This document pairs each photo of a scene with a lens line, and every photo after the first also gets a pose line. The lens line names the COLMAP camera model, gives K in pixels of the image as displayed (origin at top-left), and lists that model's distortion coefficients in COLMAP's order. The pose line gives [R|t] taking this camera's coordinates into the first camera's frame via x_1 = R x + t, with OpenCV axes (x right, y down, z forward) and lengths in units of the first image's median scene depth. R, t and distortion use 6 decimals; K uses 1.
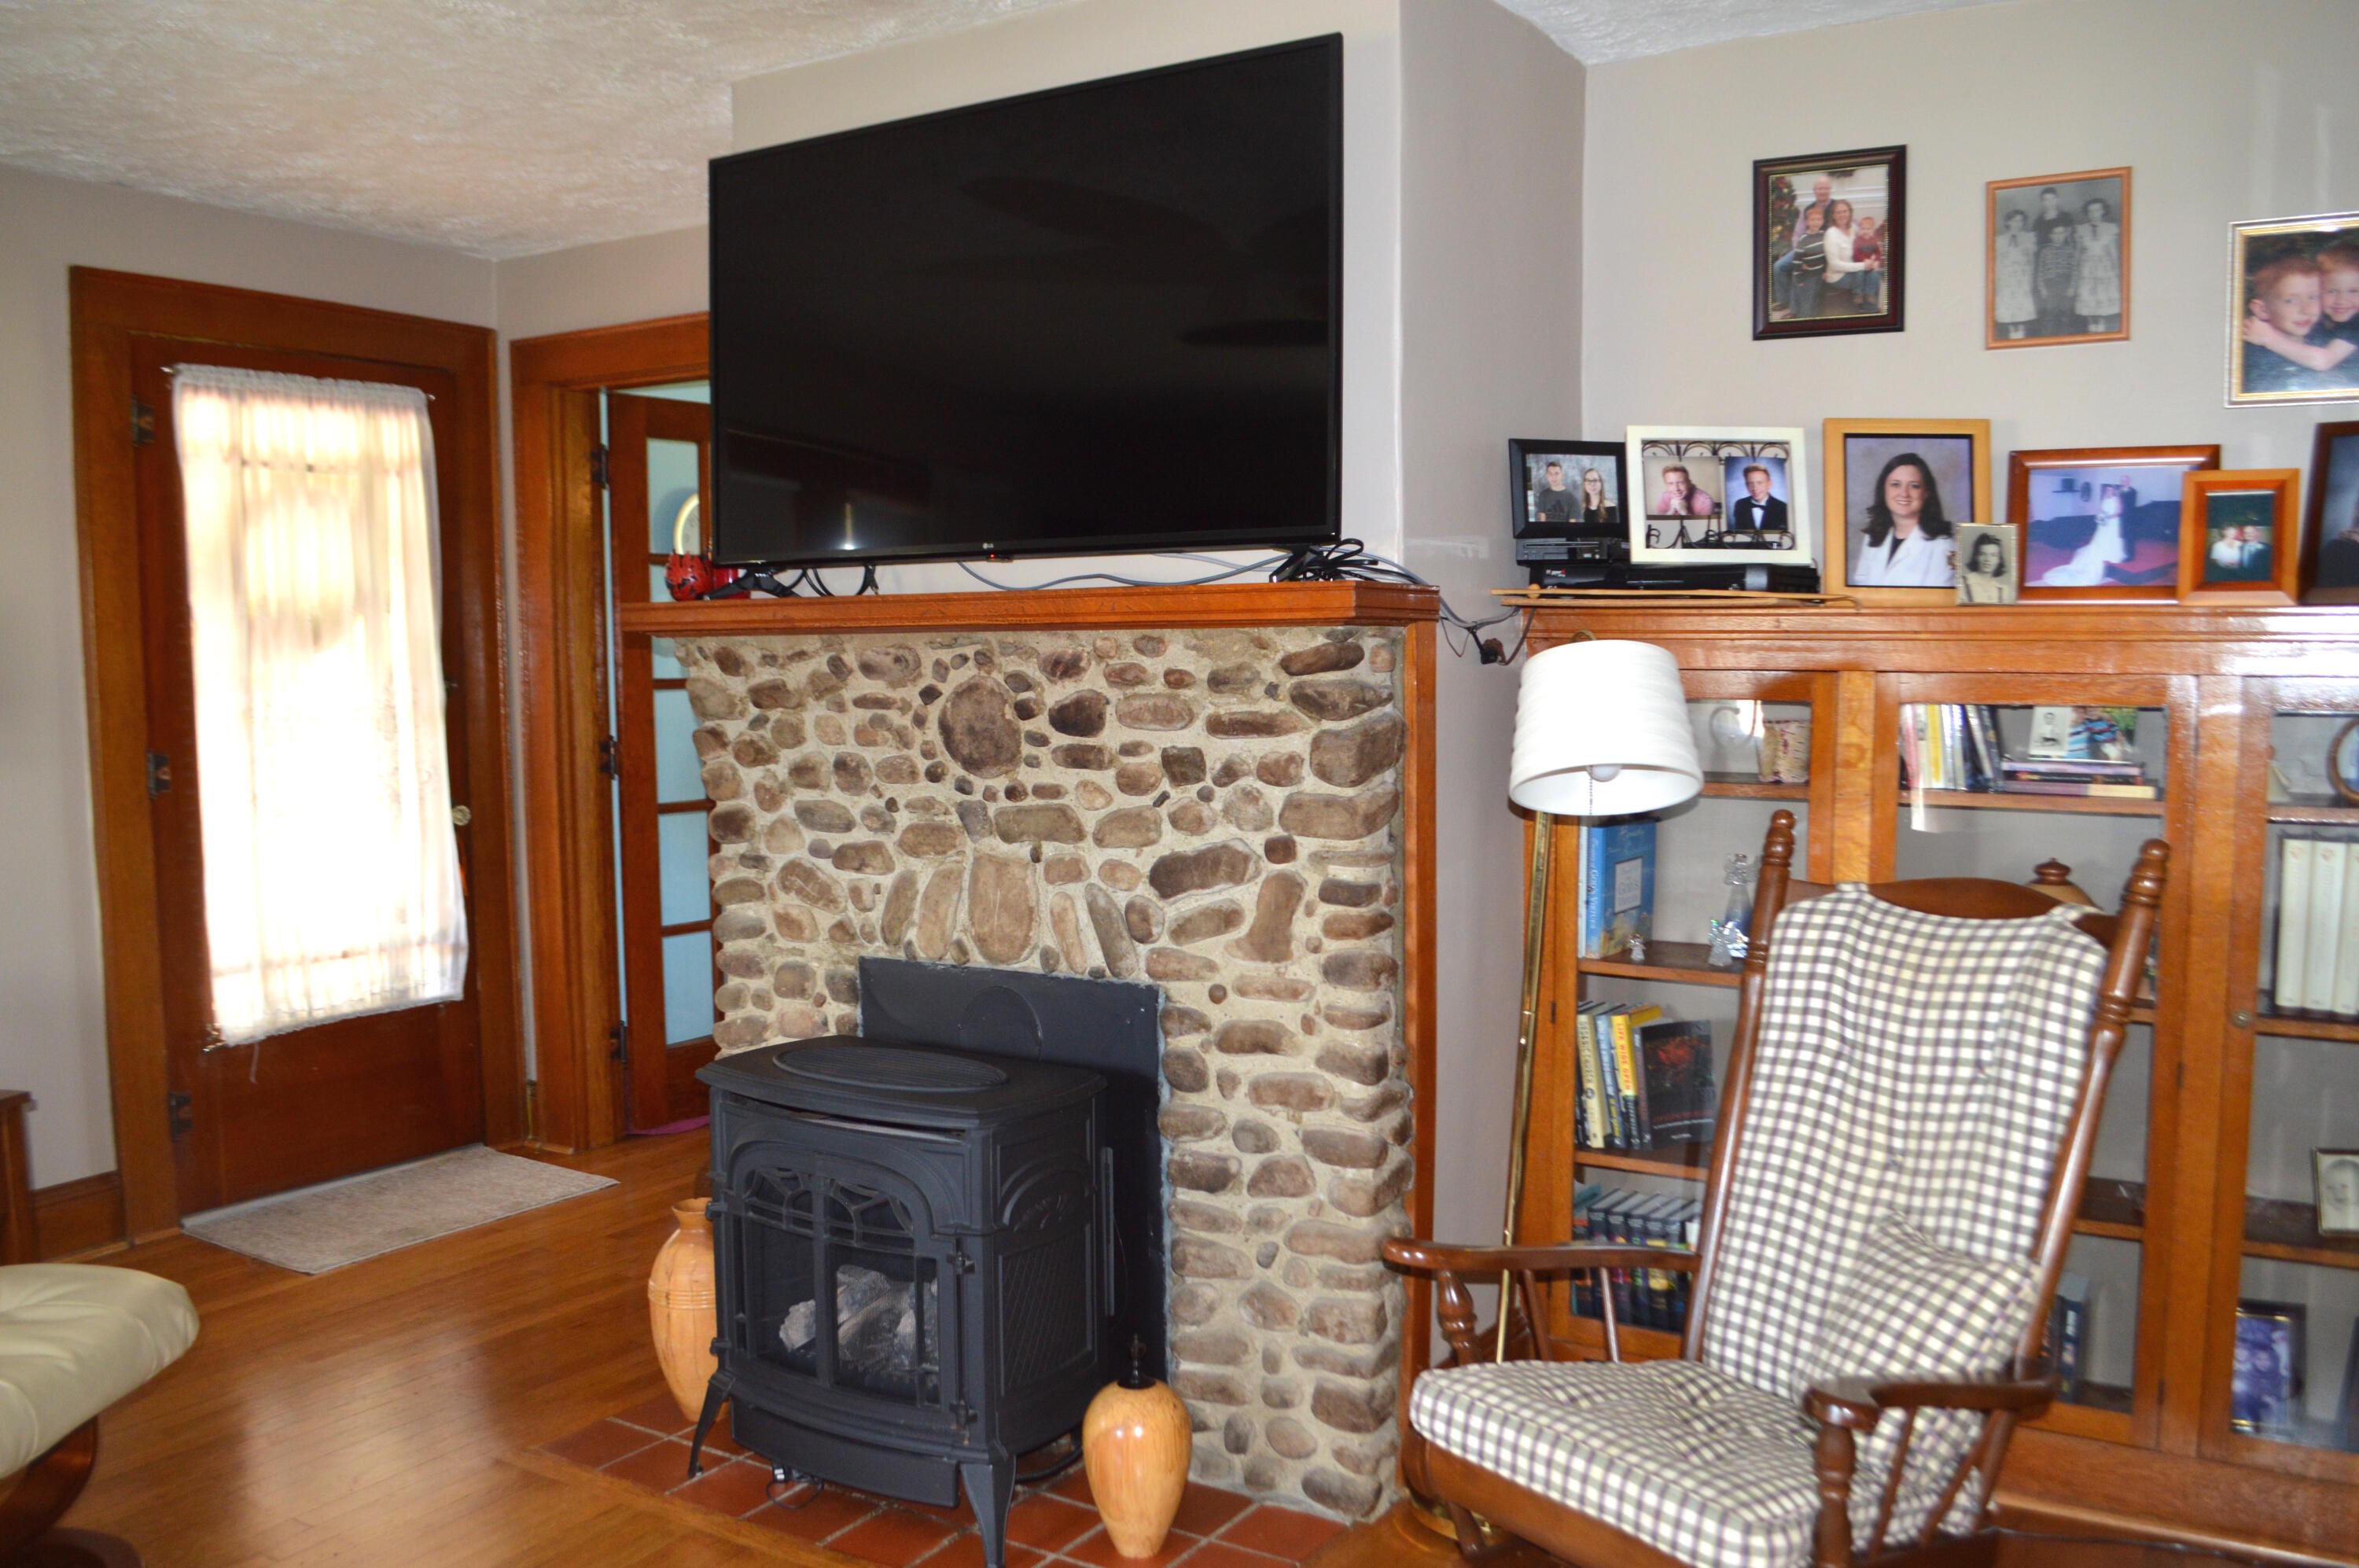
lens RADIAL K [[1892.0, 0, 1181.8], [0, 1892.0, 800.3], [0, 0, 1]] dist [-0.077187, 0.008858]
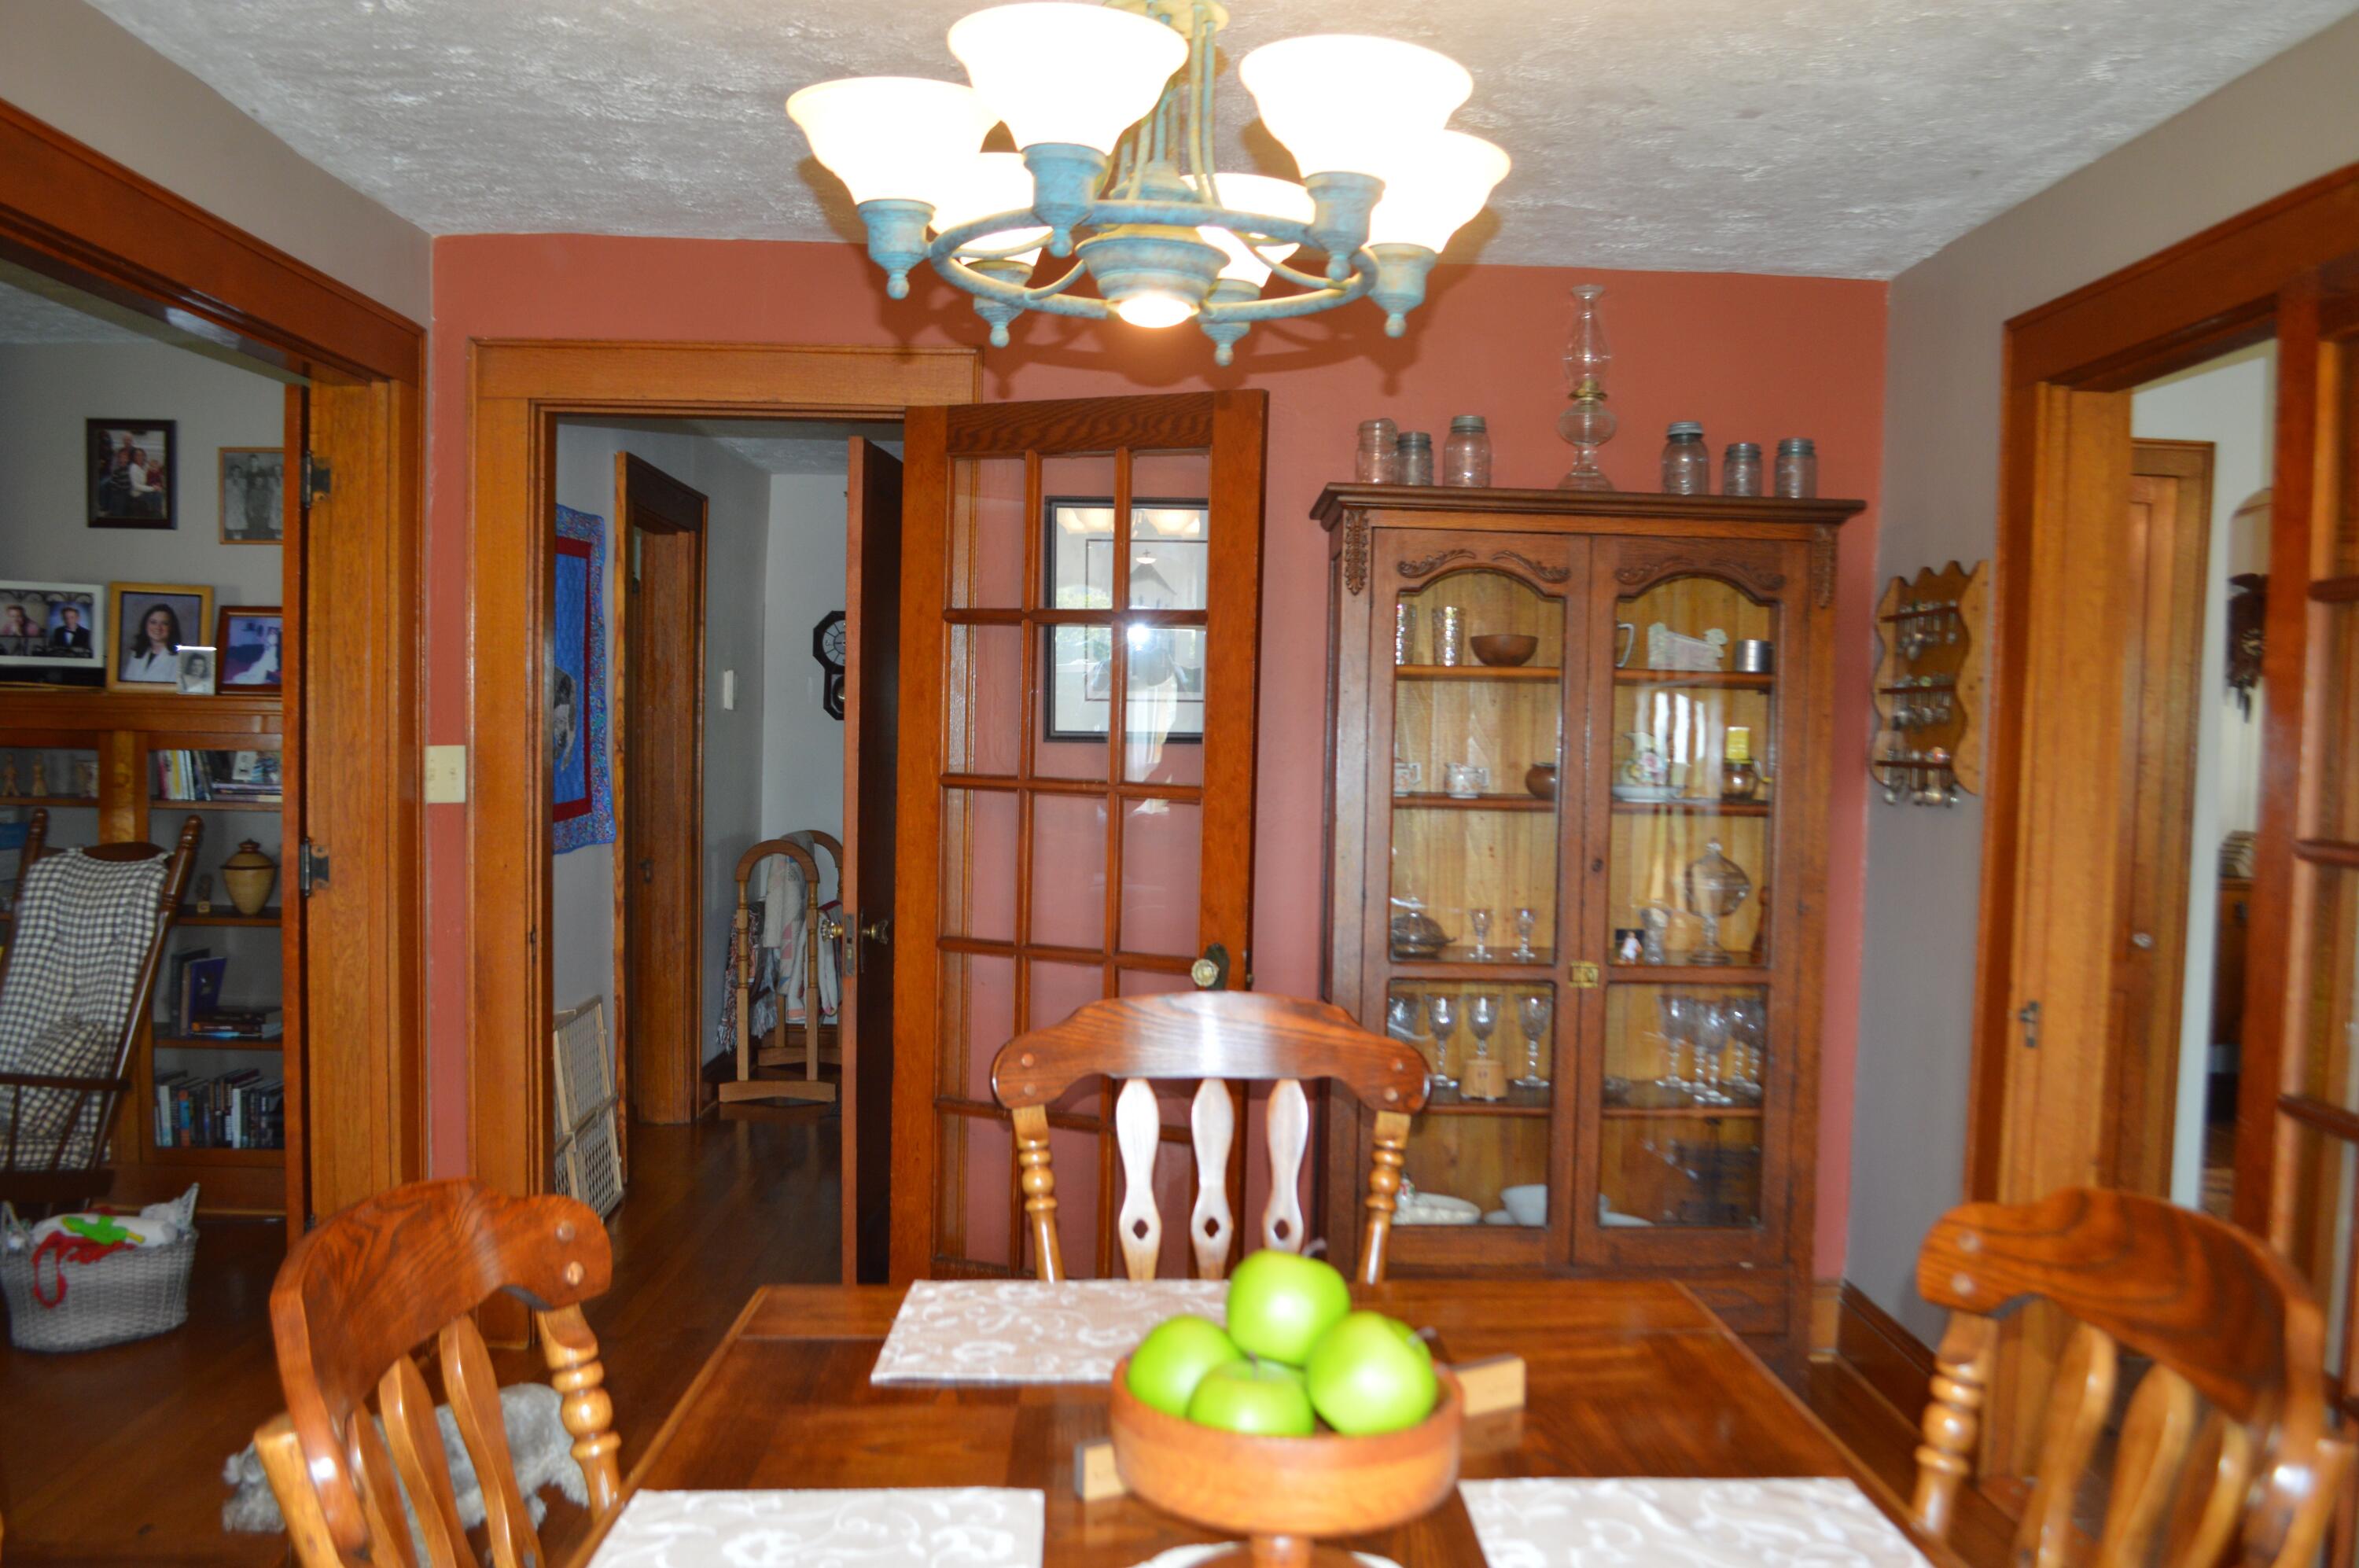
lens RADIAL K [[1892.0, 0, 1169.8], [0, 1892.0, 792.5], [0, 0, 1]] dist [-0.077187, 0.008858]
pose [[0.831909, -0.003938, 0.554898, 0.209497], [0.024373, 0.999269, -0.029449, 0.057887], [-0.554377, 0.038024, 0.831397, -0.891668]]
